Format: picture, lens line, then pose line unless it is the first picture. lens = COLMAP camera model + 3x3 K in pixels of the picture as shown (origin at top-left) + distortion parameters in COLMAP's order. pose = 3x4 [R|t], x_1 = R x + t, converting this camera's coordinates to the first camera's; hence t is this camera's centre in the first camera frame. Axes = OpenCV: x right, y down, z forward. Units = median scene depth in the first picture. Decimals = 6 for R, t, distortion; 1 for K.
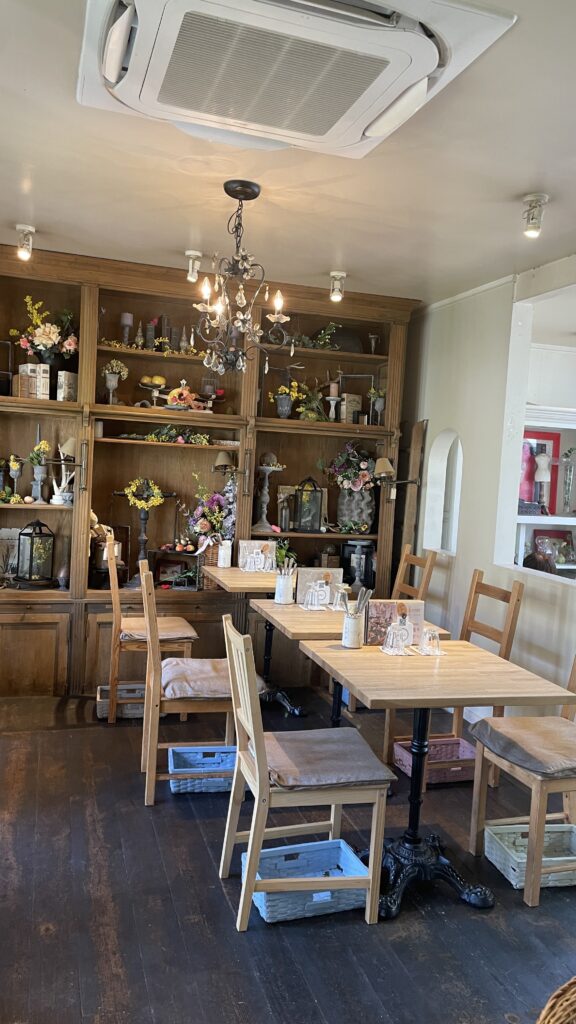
lens RADIAL K [[759.6, 0, 288.0], [0, 759.6, 512.0], [0, 0, 1]] dist [0.059707, -0.000286]
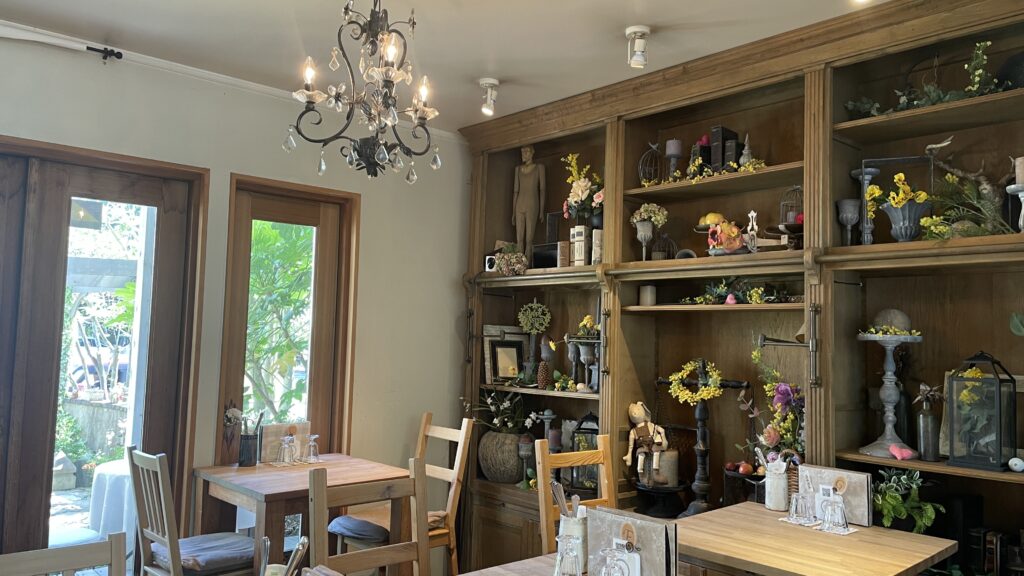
lens RADIAL K [[759.6, 0, 512.0], [0, 759.6, 288.0], [0, 0, 1]] dist [0.059707, -0.000286]
pose [[0.429478, -0.110357, -0.896309, 0.374764], [-0.059039, 0.986951, -0.149806, 0.006048], [0.901145, 0.117256, 0.417359, 0.551220]]
